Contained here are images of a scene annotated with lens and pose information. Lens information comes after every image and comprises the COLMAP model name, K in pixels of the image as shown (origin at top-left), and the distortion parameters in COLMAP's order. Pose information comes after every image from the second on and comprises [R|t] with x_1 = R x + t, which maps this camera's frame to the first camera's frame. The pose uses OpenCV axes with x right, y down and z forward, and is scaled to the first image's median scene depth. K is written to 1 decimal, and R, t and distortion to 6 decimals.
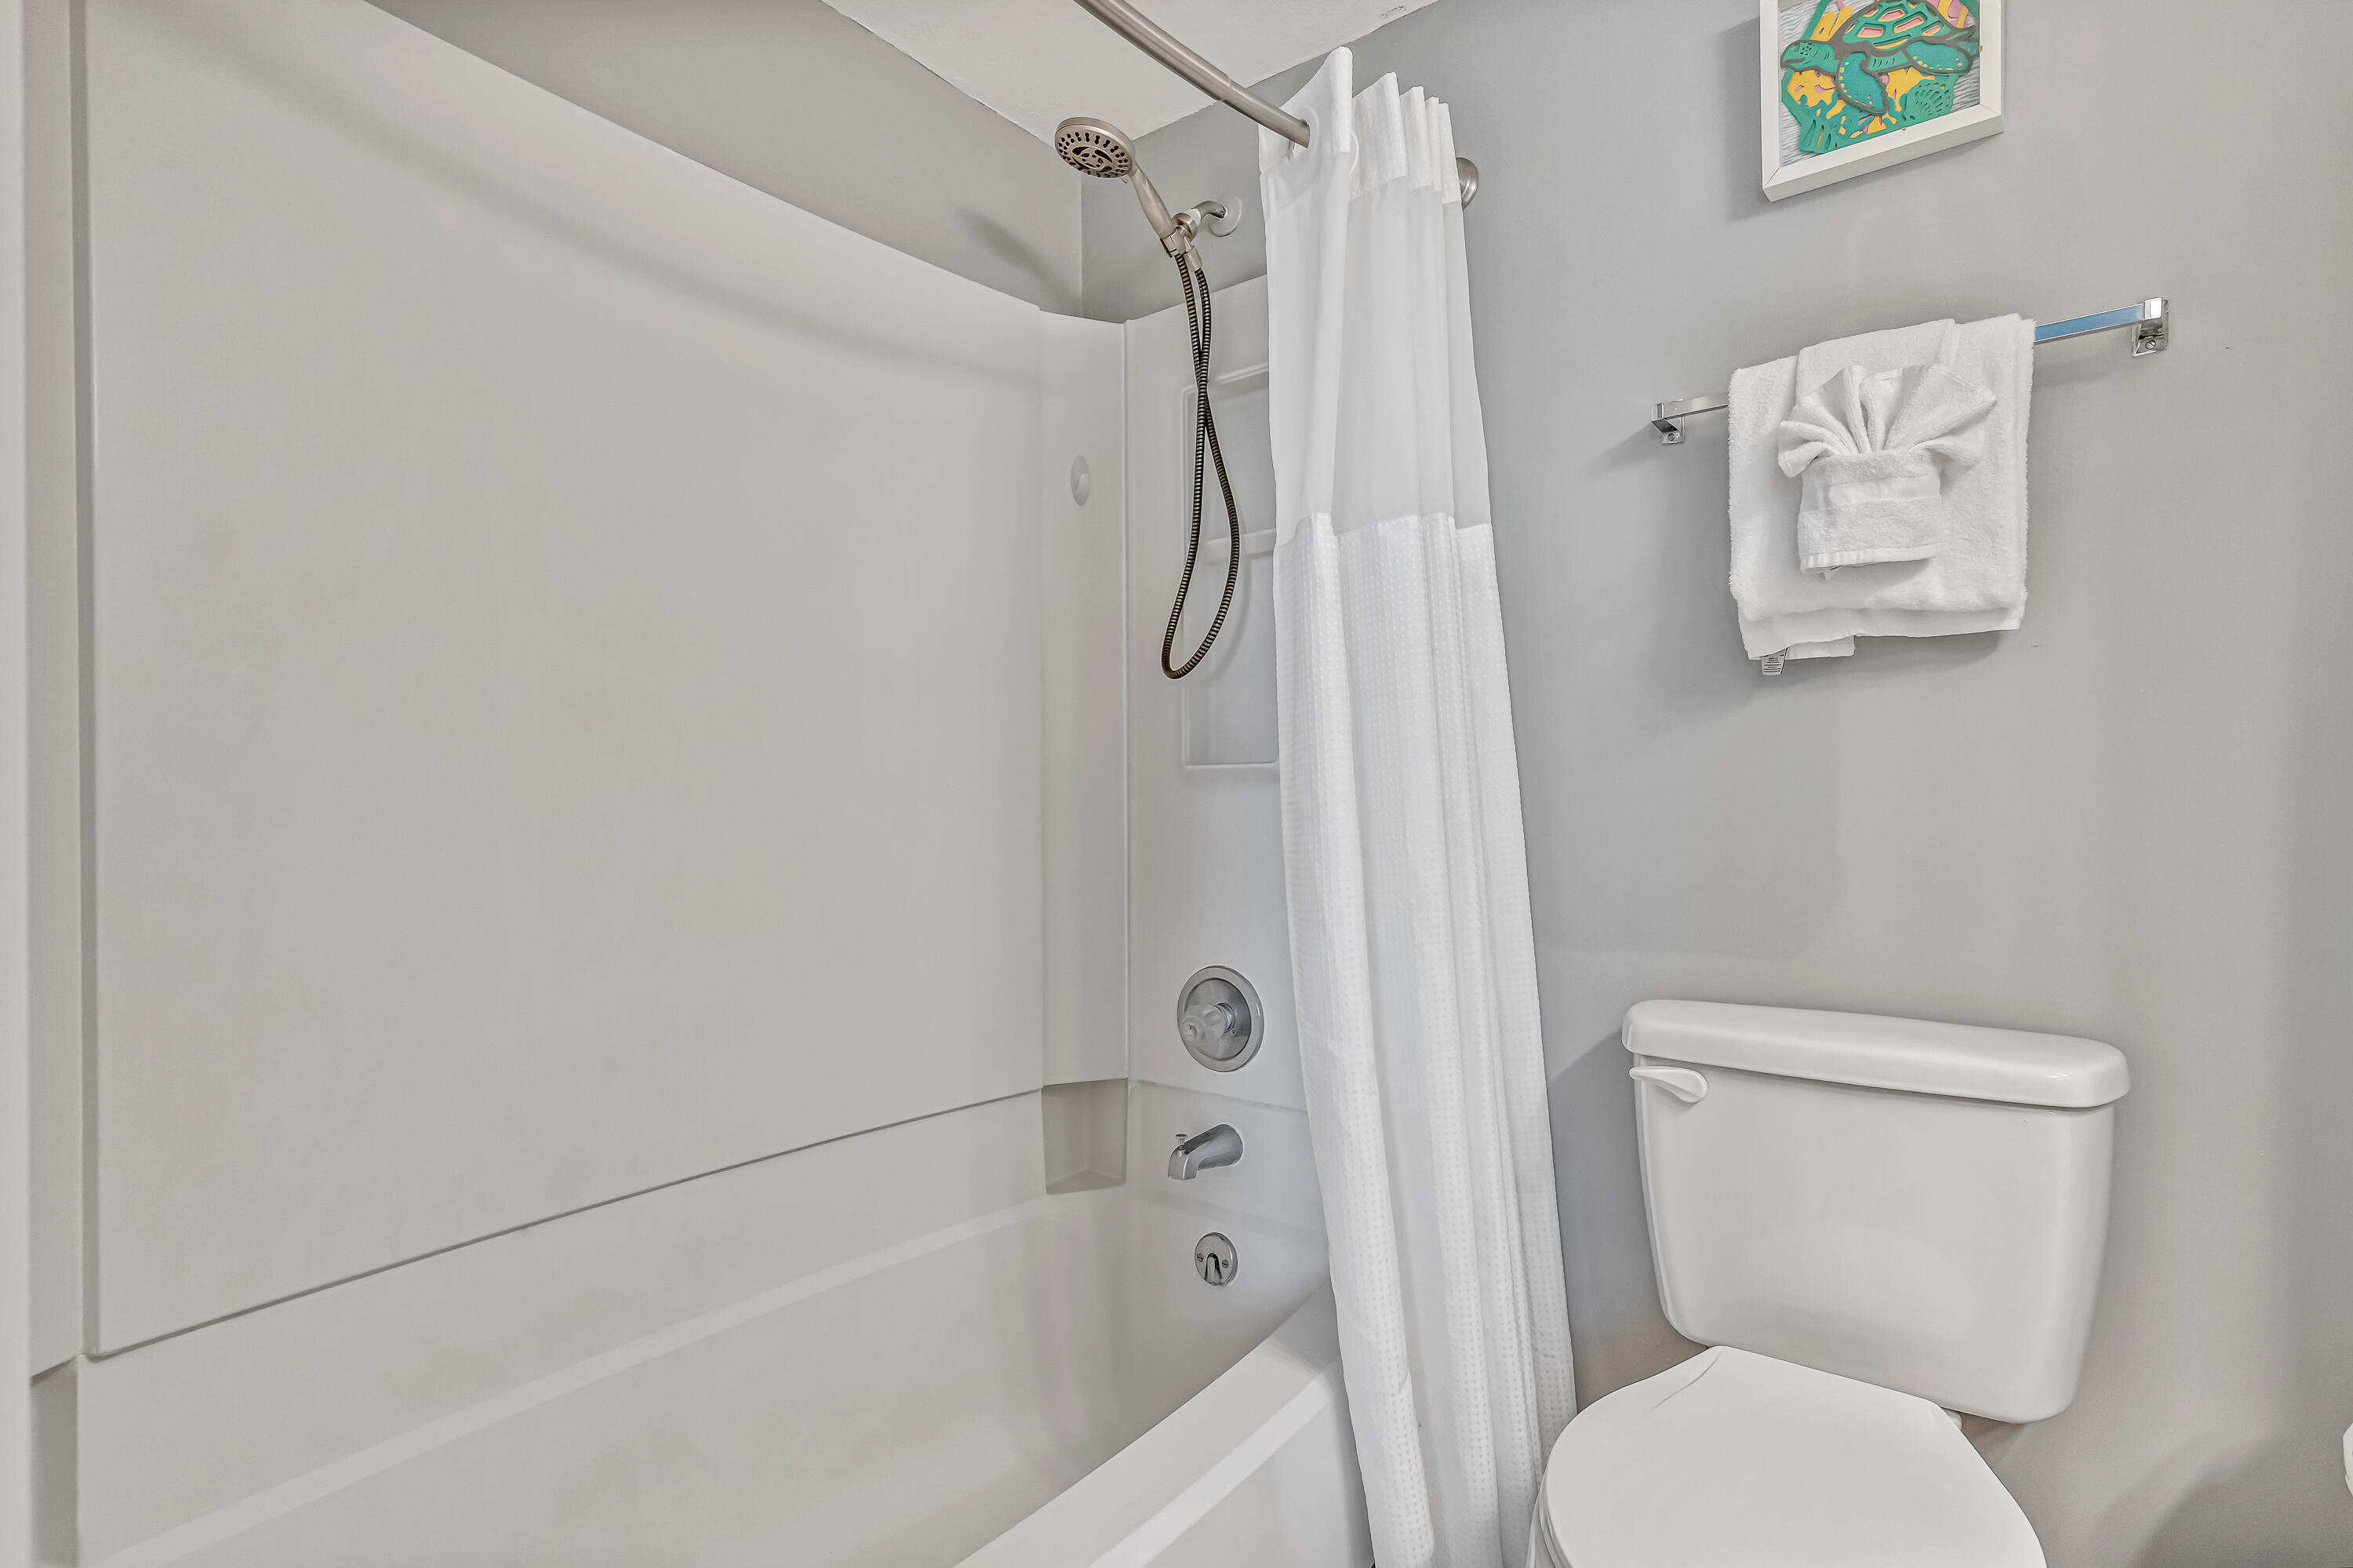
lens RADIAL K [[1103.8, 0, 1148.7], [0, 1103.8, 793.5], [0, 0, 1]] dist [0.001365, 0.000073]
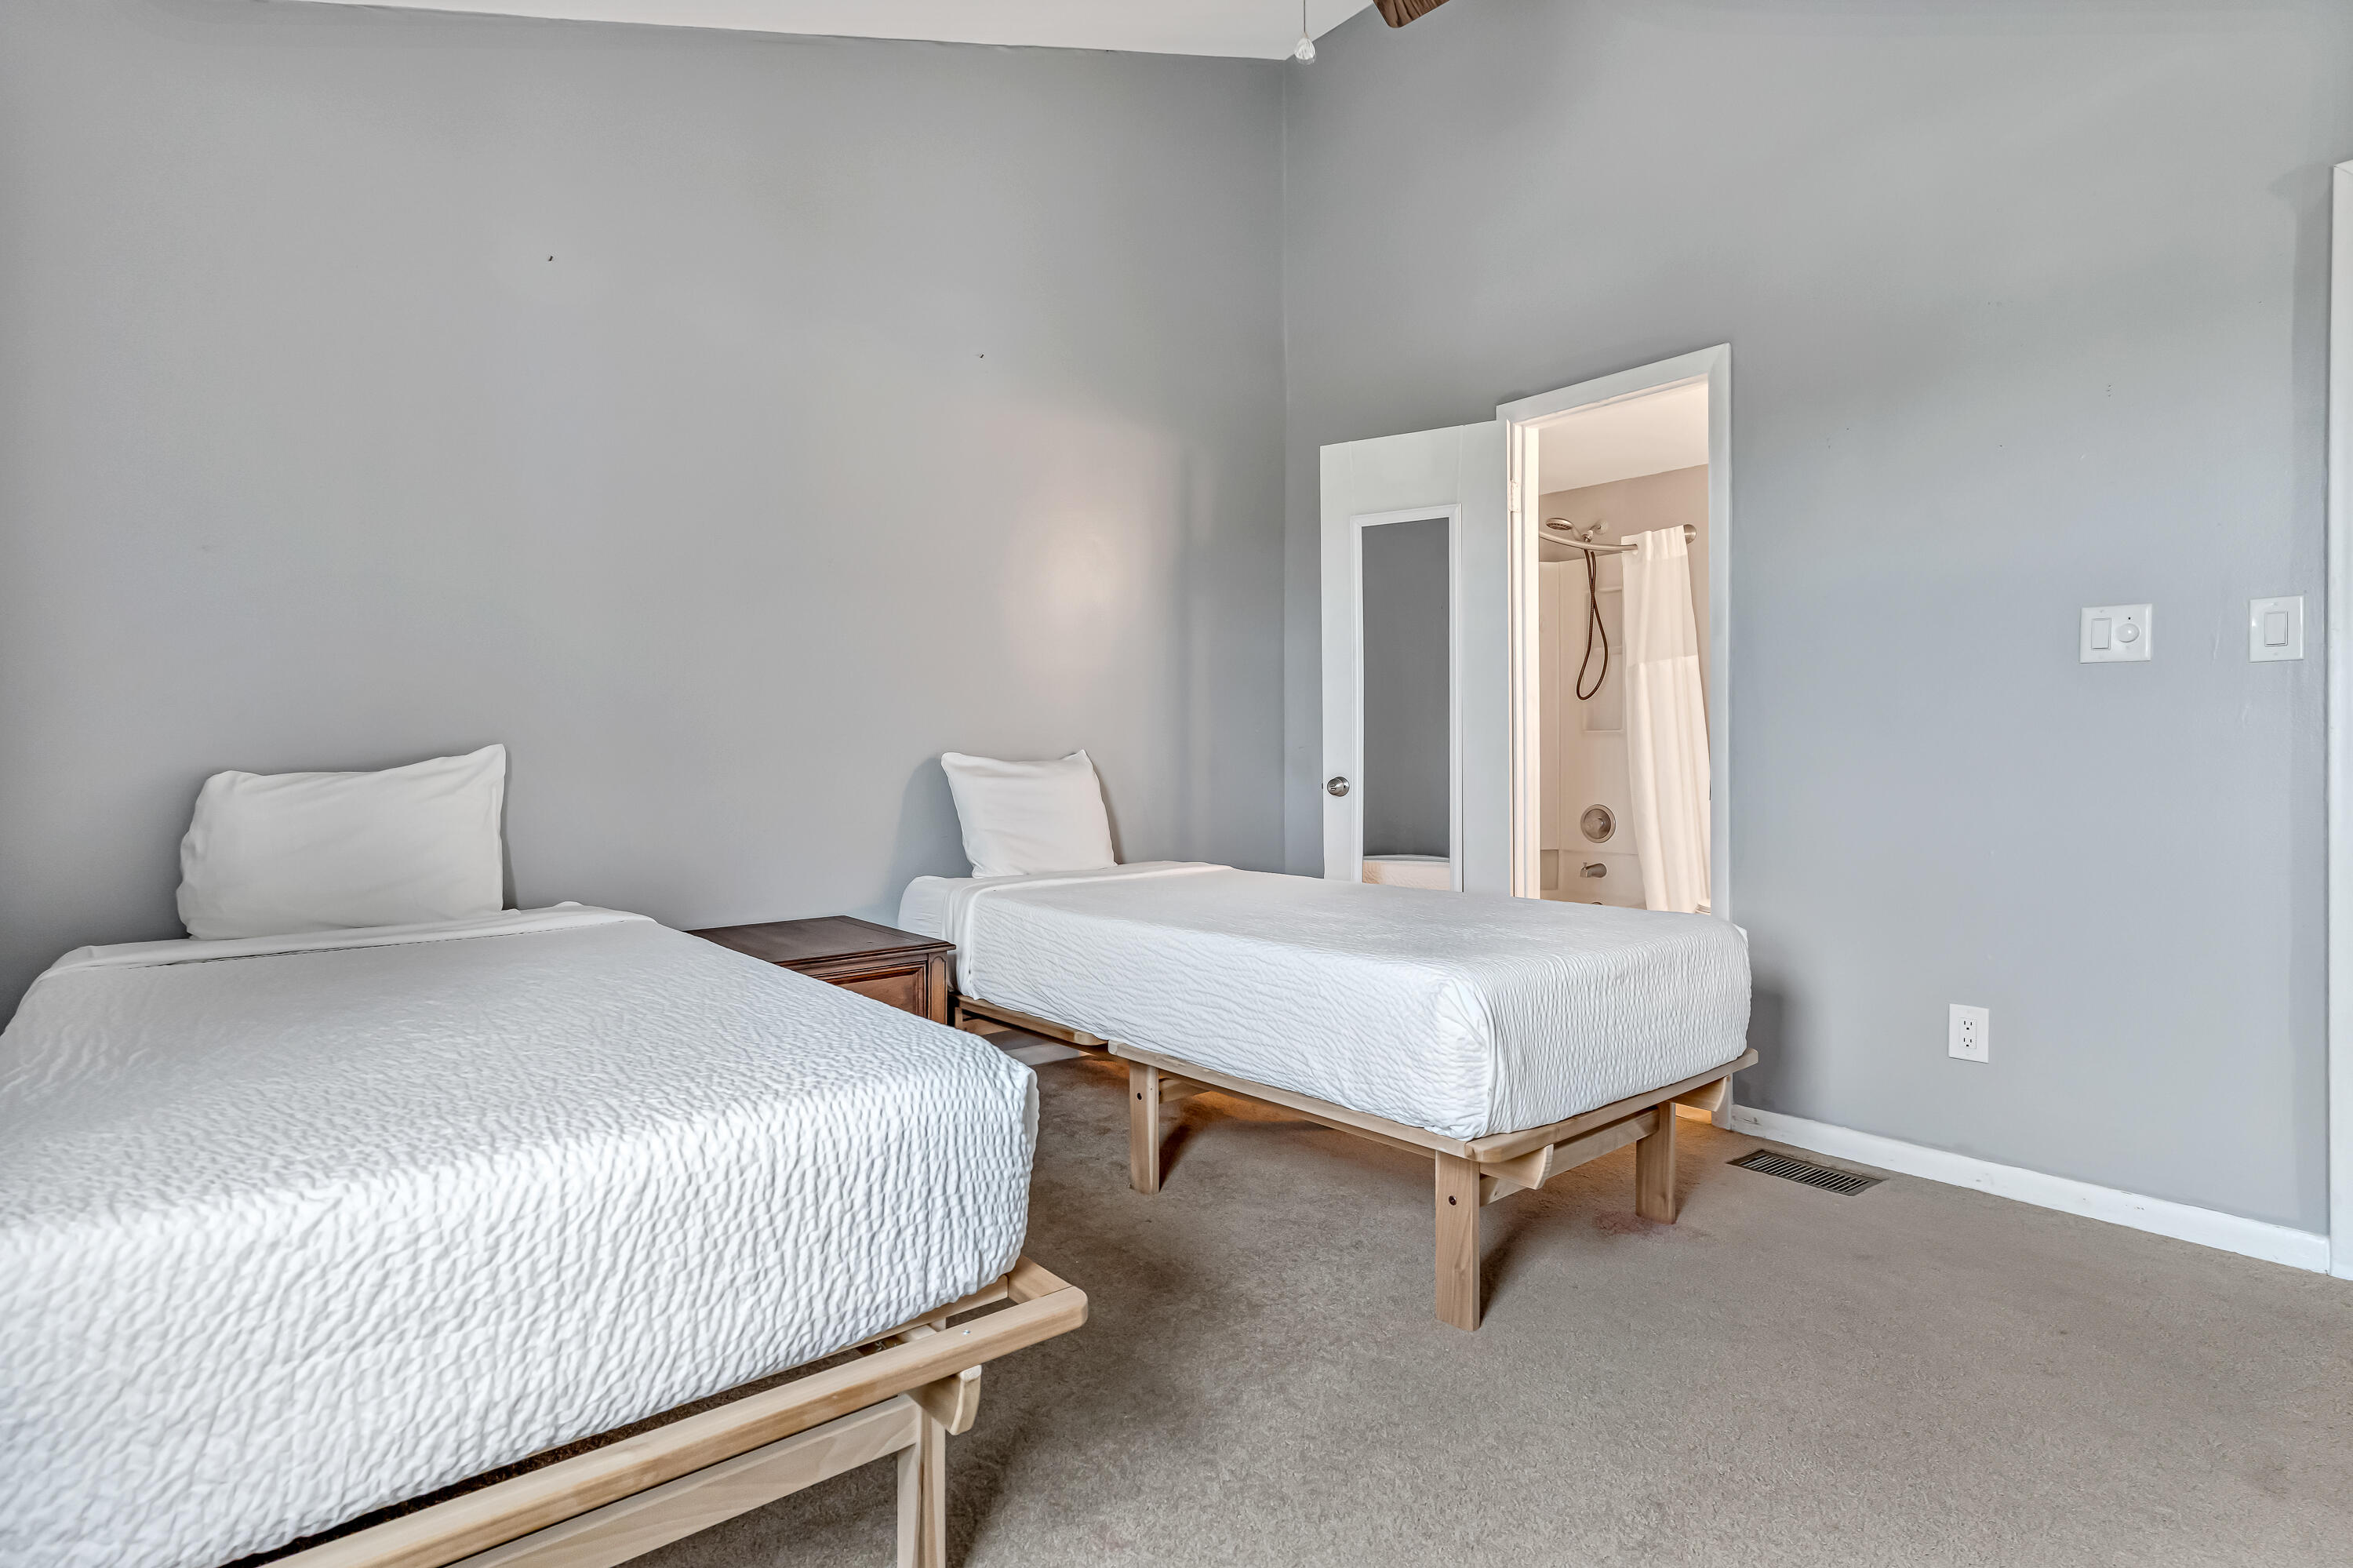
lens RADIAL K [[1208.7, 0, 1176.5], [0, 1208.7, 784.0], [0, 0, 1]] dist [-0.001828, 0.000315]
pose [[0.982098, -0.004277, -0.188324, -0.406651], [0.007426, 0.999844, 0.016020, 0.053025], [0.188226, -0.017131, 0.981976, -2.168786]]
